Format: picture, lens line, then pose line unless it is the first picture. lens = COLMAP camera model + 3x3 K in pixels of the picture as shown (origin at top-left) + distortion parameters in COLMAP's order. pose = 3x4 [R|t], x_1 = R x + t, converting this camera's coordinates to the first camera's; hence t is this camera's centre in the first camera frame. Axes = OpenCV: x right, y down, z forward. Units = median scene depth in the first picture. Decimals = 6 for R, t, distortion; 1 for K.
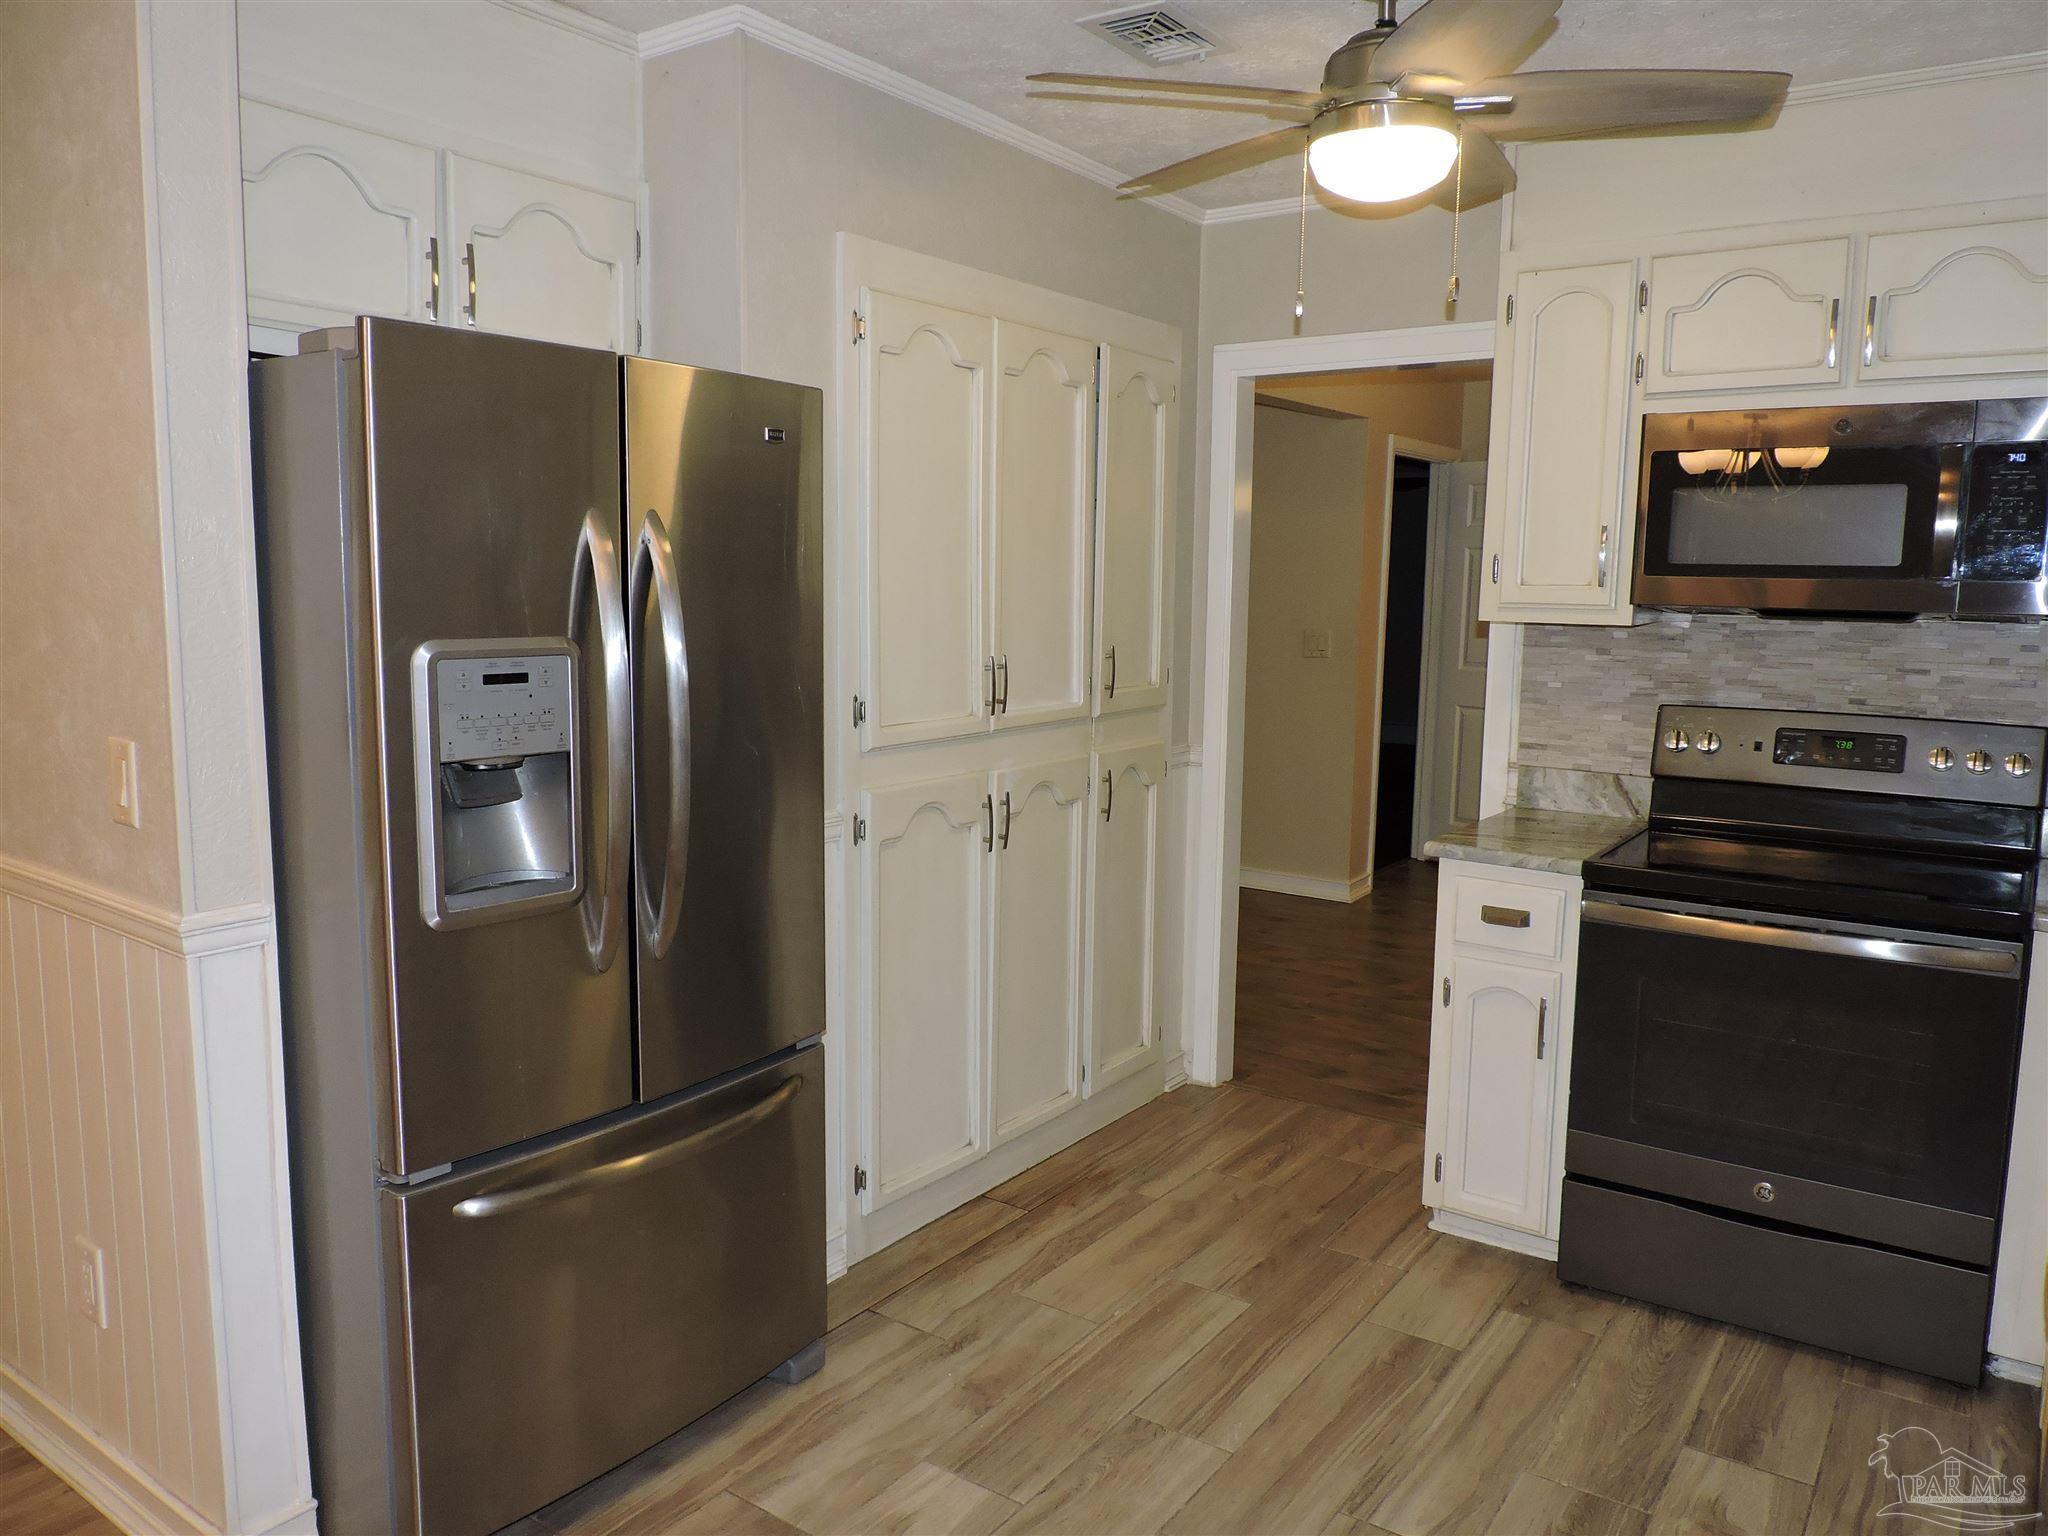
lens RADIAL K [[1455.3, 0, 1028.2], [0, 1455.3, 768.8], [0, 0, 1]] dist [-0.027950, 0.011313]
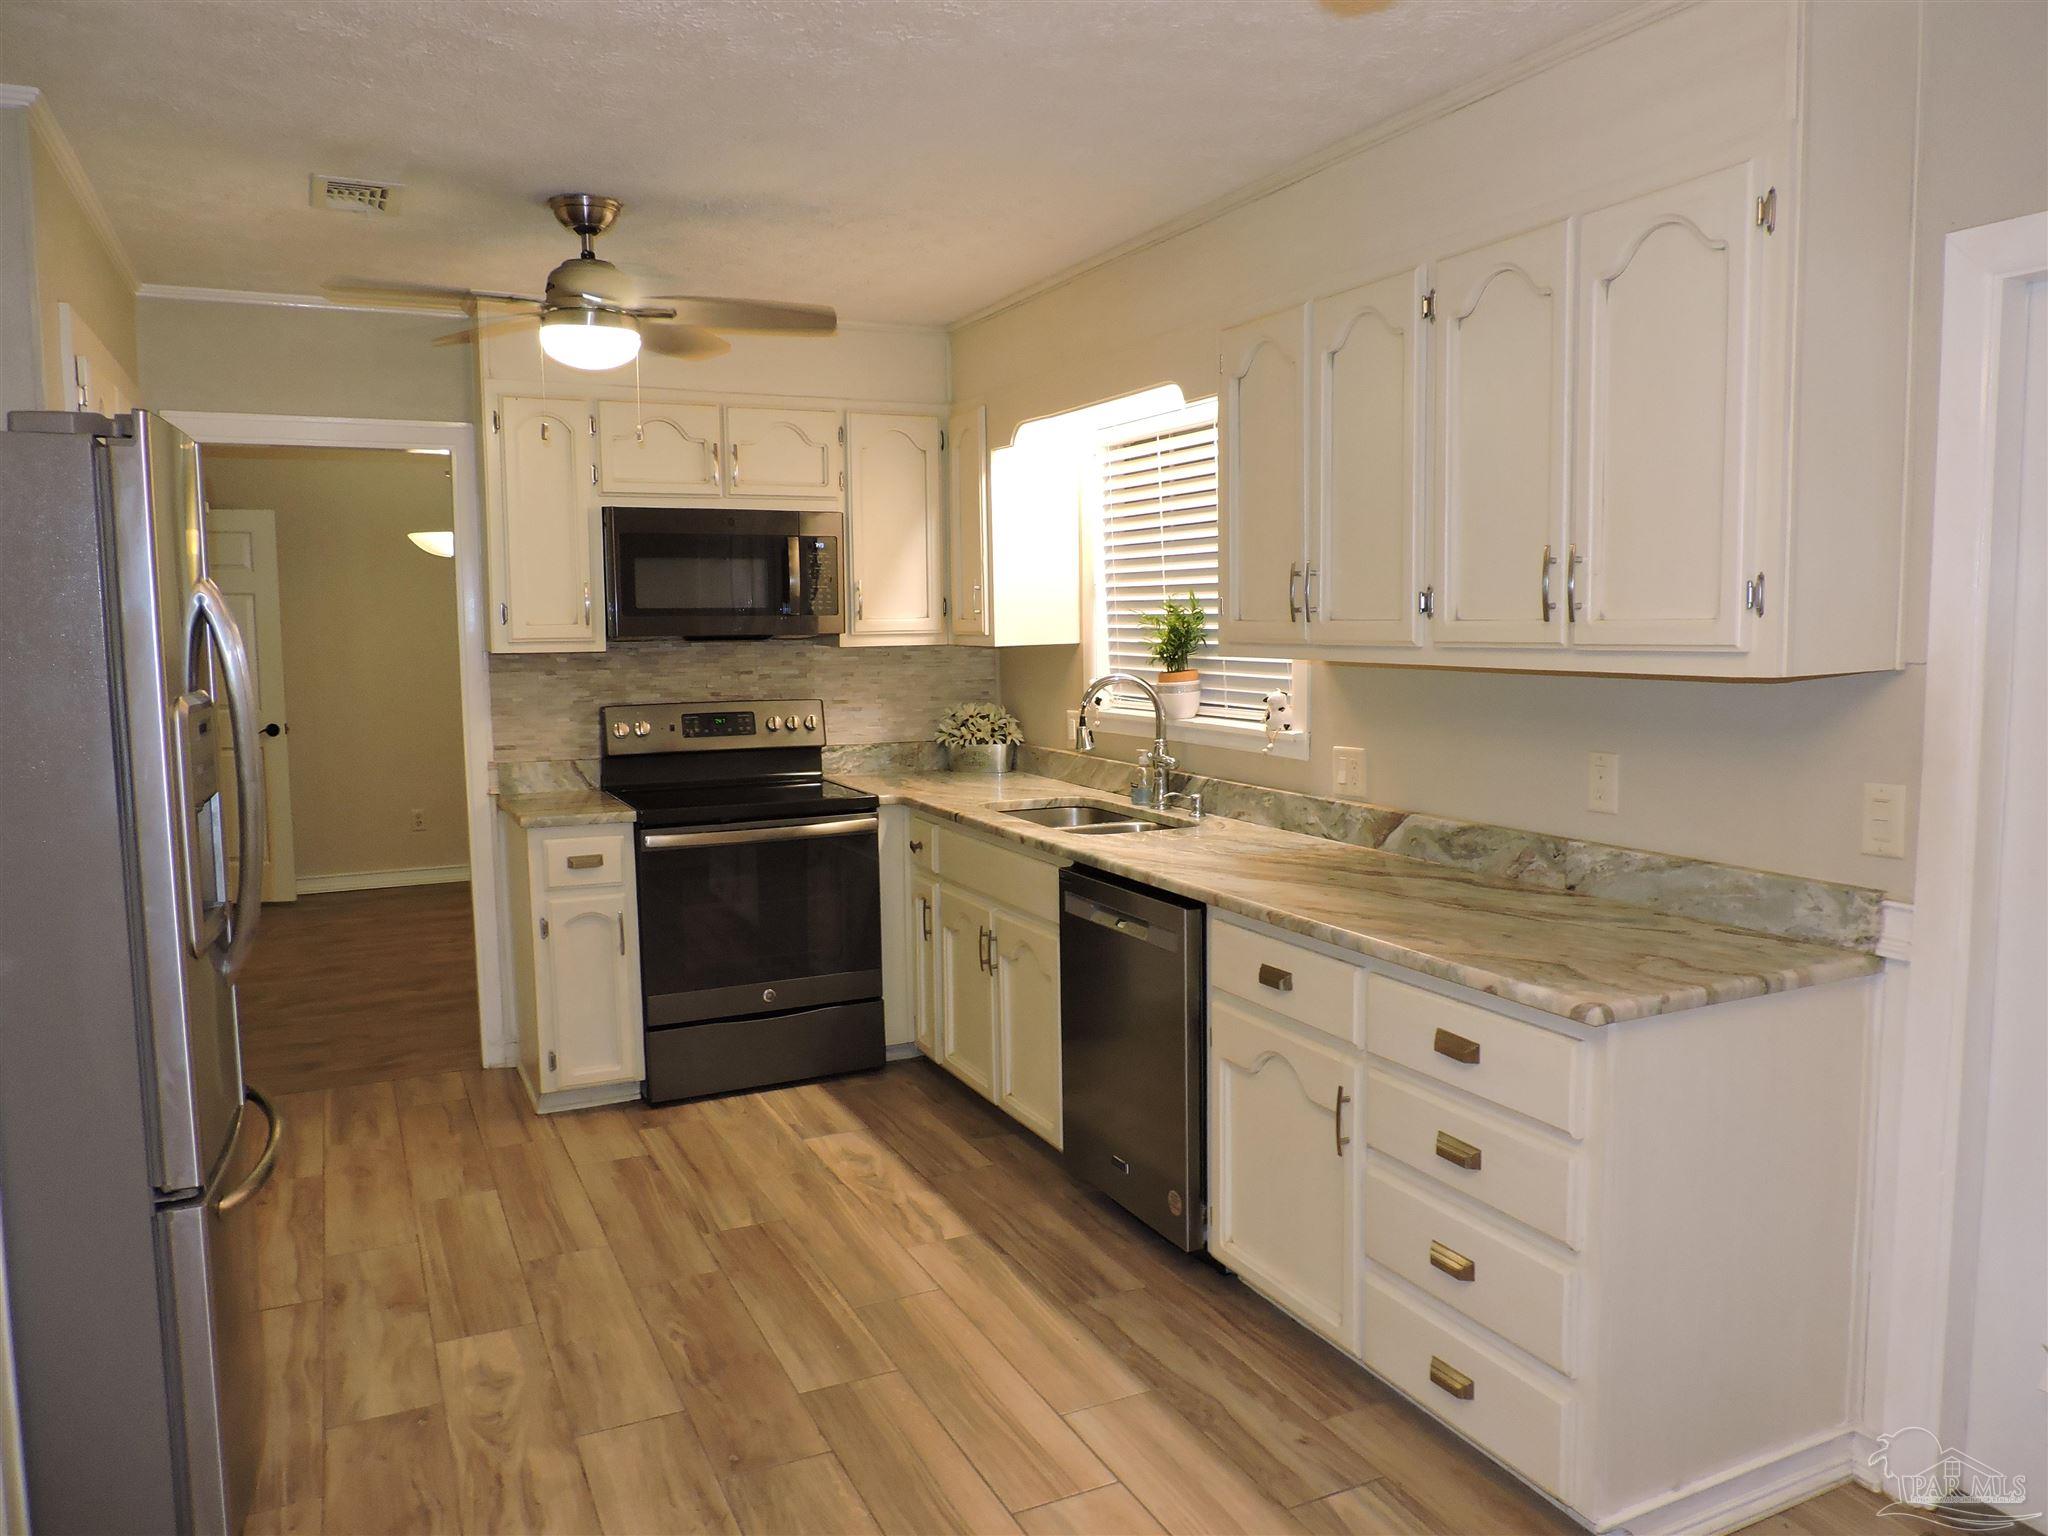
lens RADIAL K [[1452.8, 0, 1024.0], [0, 1452.8, 768.0], [0, 0, 1]] dist [-0.025381, -0.004089]
pose [[0.492458, -0.113040, 0.862964, -0.649704], [0.130747, 0.989886, 0.055054, -0.009914], [-0.860460, 0.085718, 0.502257, -0.075620]]
